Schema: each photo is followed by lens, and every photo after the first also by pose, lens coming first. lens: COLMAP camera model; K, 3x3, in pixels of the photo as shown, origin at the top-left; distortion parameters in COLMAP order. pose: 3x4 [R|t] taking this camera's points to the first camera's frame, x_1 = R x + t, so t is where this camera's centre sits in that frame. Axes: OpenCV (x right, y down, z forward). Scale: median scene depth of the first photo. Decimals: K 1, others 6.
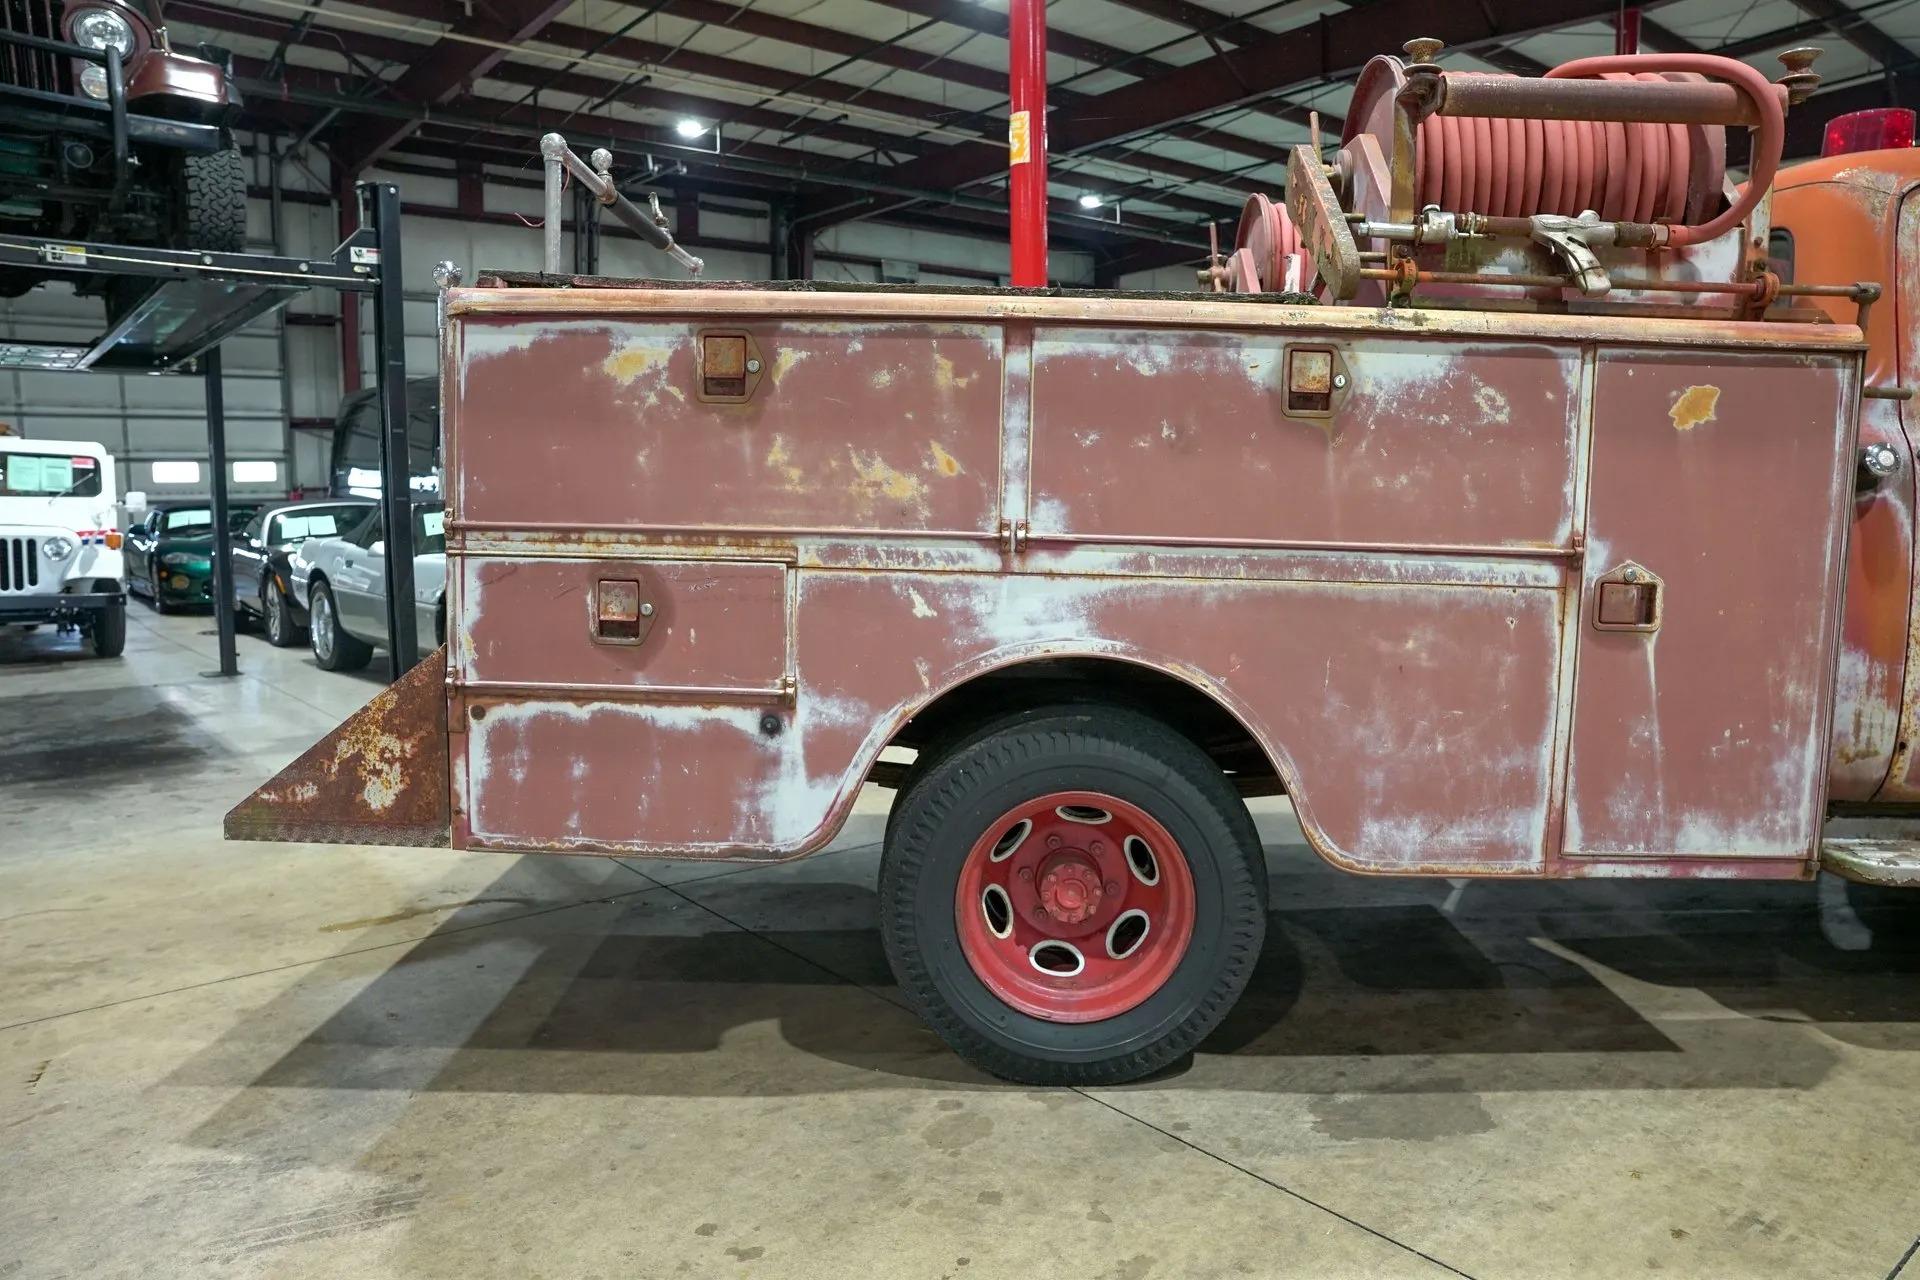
lens RADIAL K [[1314.5, 0, 964.3], [0, 1314.5, 639.4], [0, 0, 1]] dist [-0.136647, 0.105557]
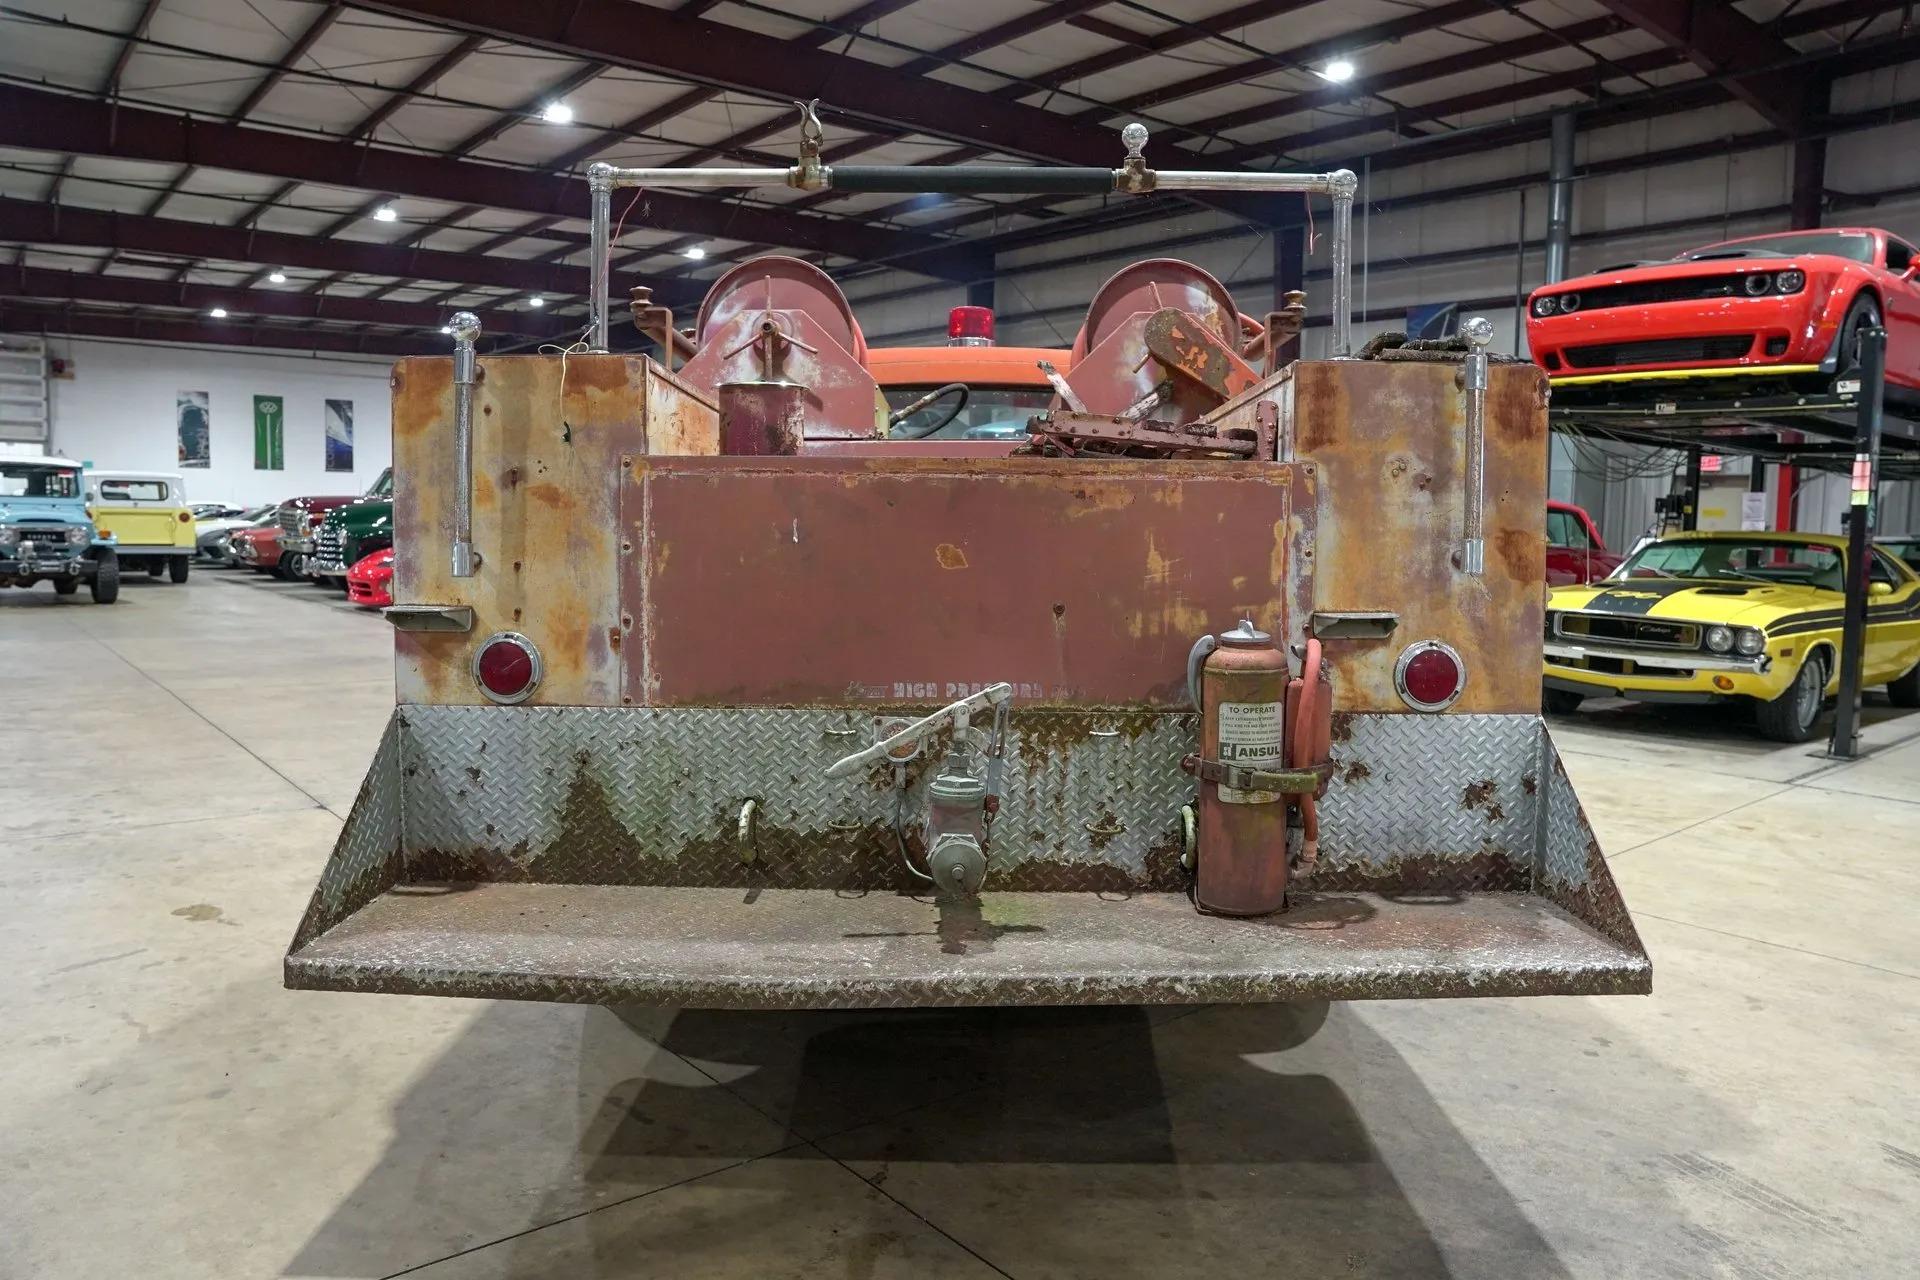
lens RADIAL K [[1314.5, 0, 965.1], [0, 1314.5, 642.3], [0, 0, 1]] dist [-0.136647, 0.105557]
pose [[-0.008243, -0.087914, 0.996094, -1.412155], [0.094958, 0.991558, 0.088299, -0.187223], [-0.995447, 0.095315, 0.000175, 1.456508]]
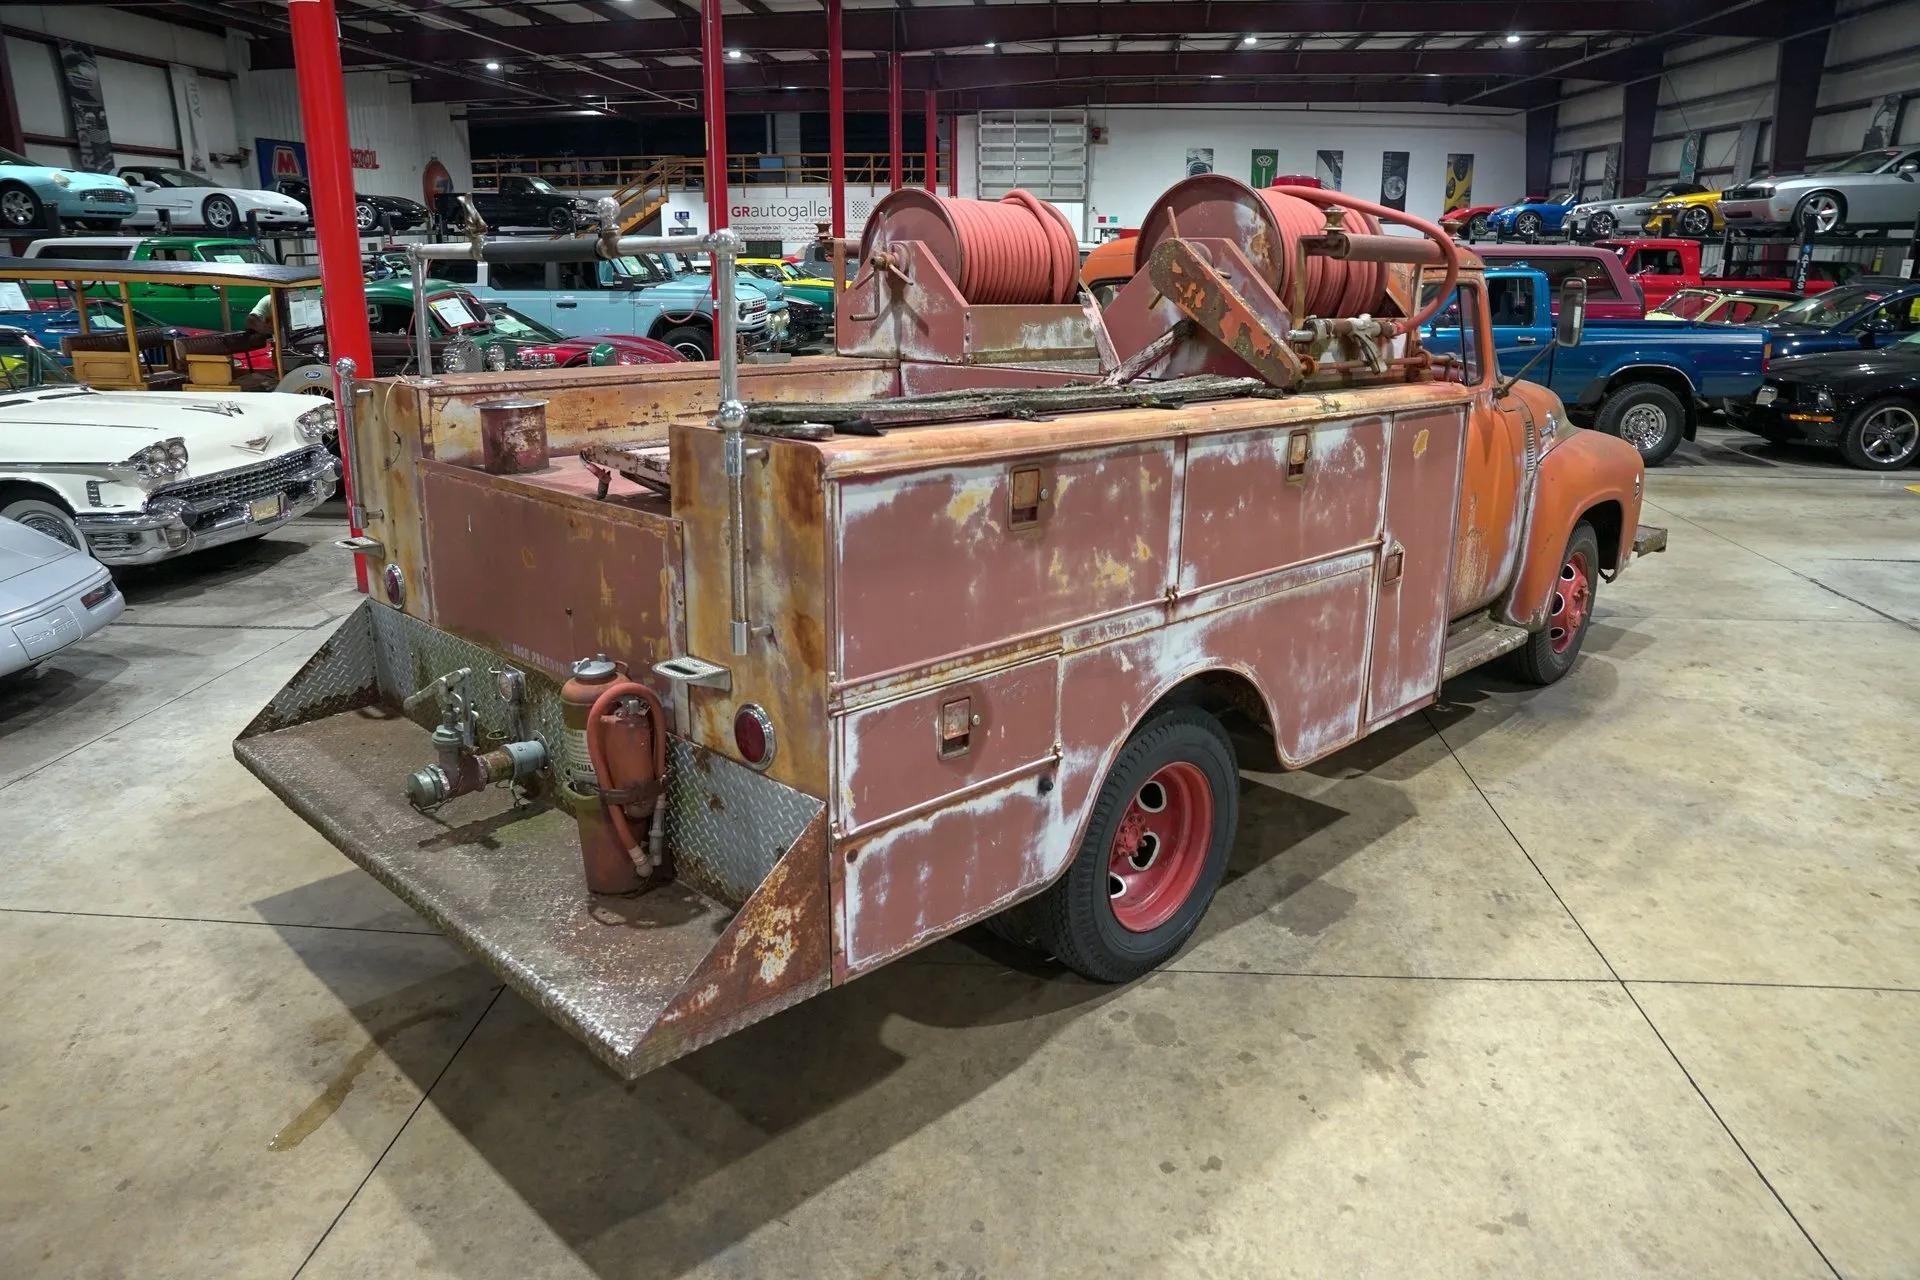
lens RADIAL K [[1314.5, 0, 962.9], [0, 1314.5, 644.9], [0, 0, 1]] dist [-0.136647, 0.105557]
pose [[0.694427, -0.208781, 0.688609, -1.007183], [0.075885, 0.972894, 0.218448, -0.330444], [-0.715551, -0.099441, 0.691447, 0.239038]]
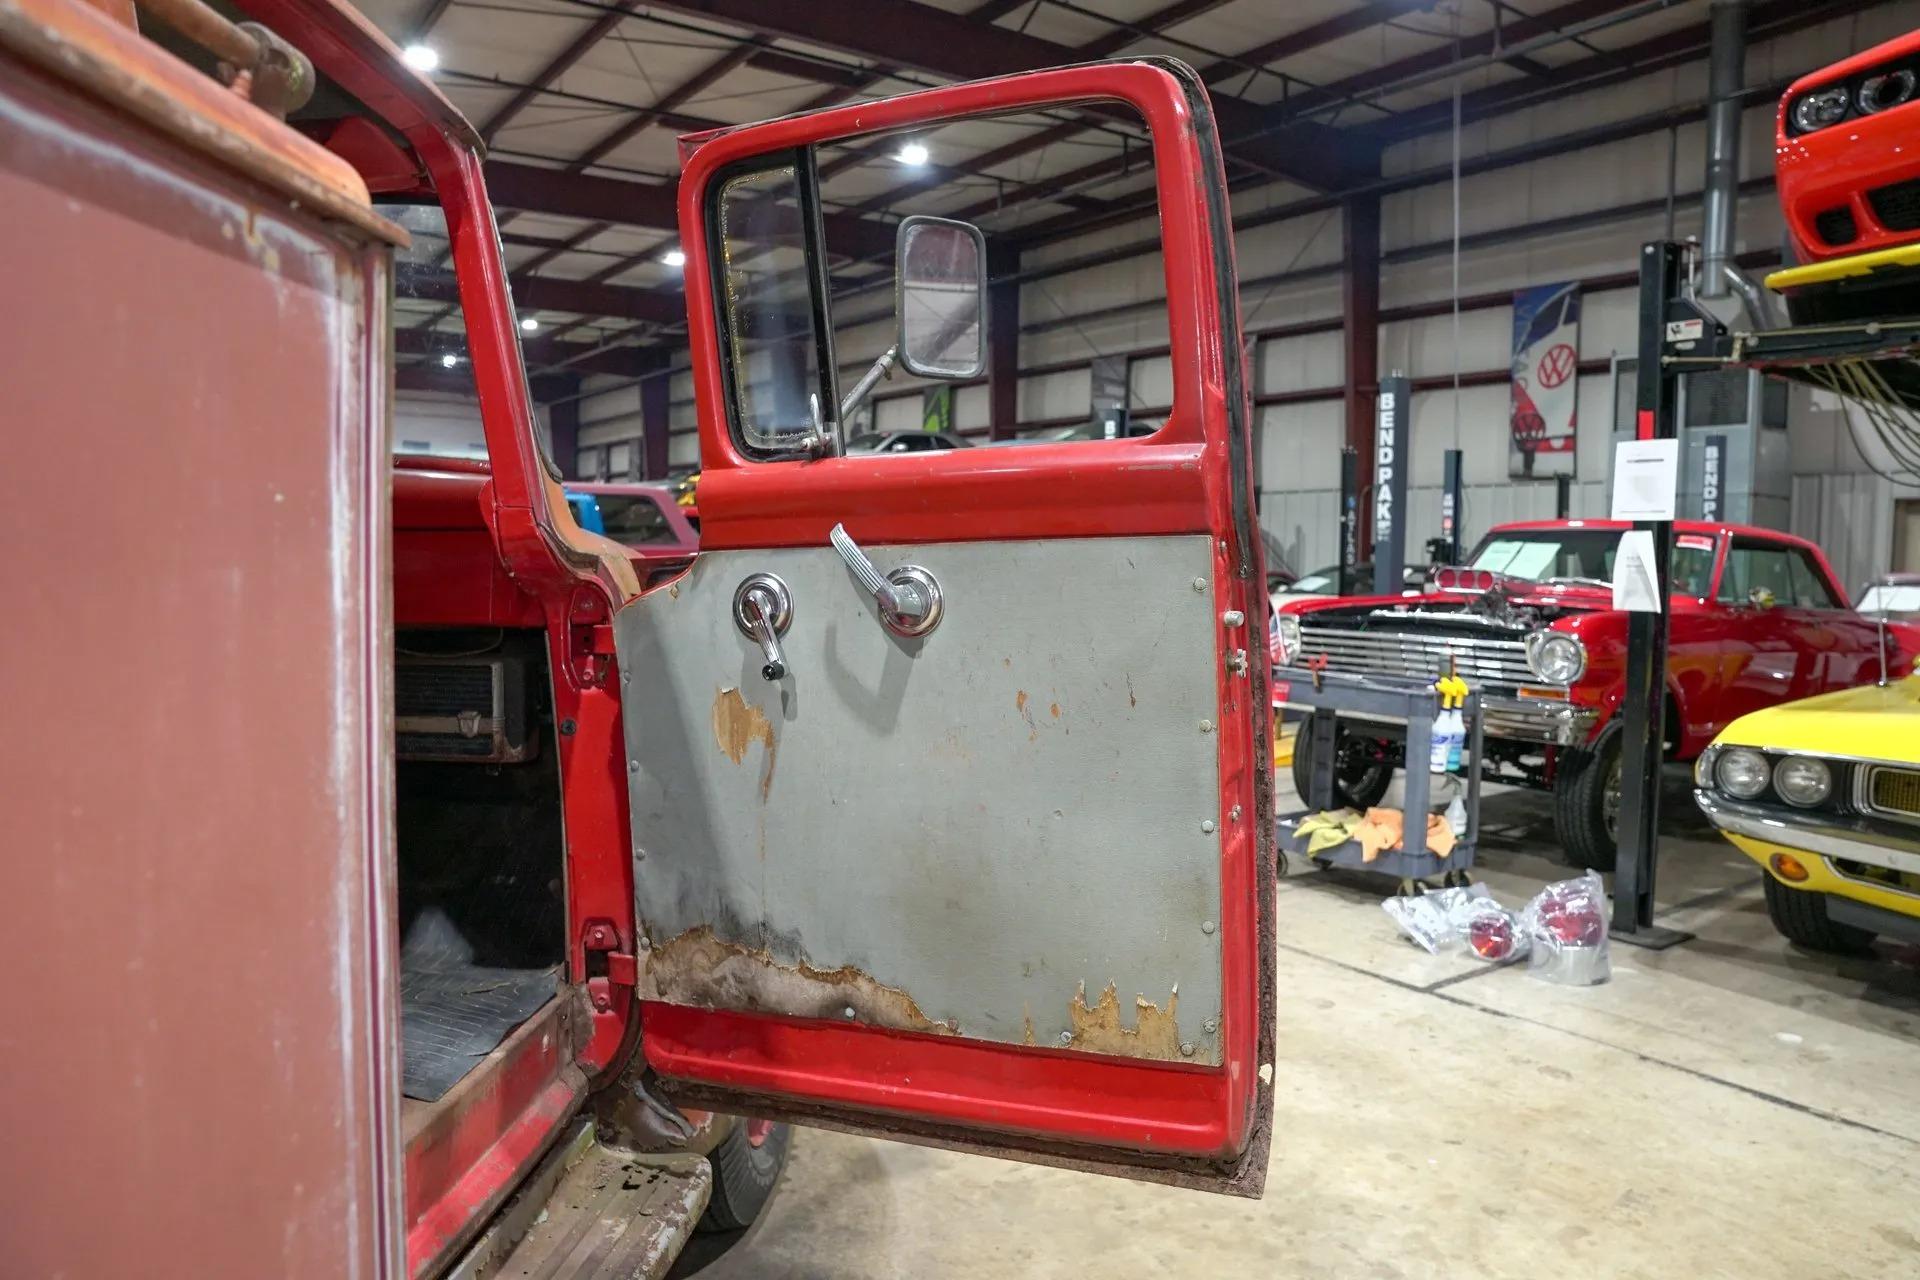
lens RADIAL K [[1314.5, 0, 970.0], [0, 1314.5, 634.3], [0, 0, 1]] dist [-0.136647, 0.105557]
pose [[0.062355, -0.048366, 0.996881, 0.444198], [0.096832, 0.994406, 0.042189, -0.141649], [-0.993346, 0.093899, 0.066690, 0.839561]]
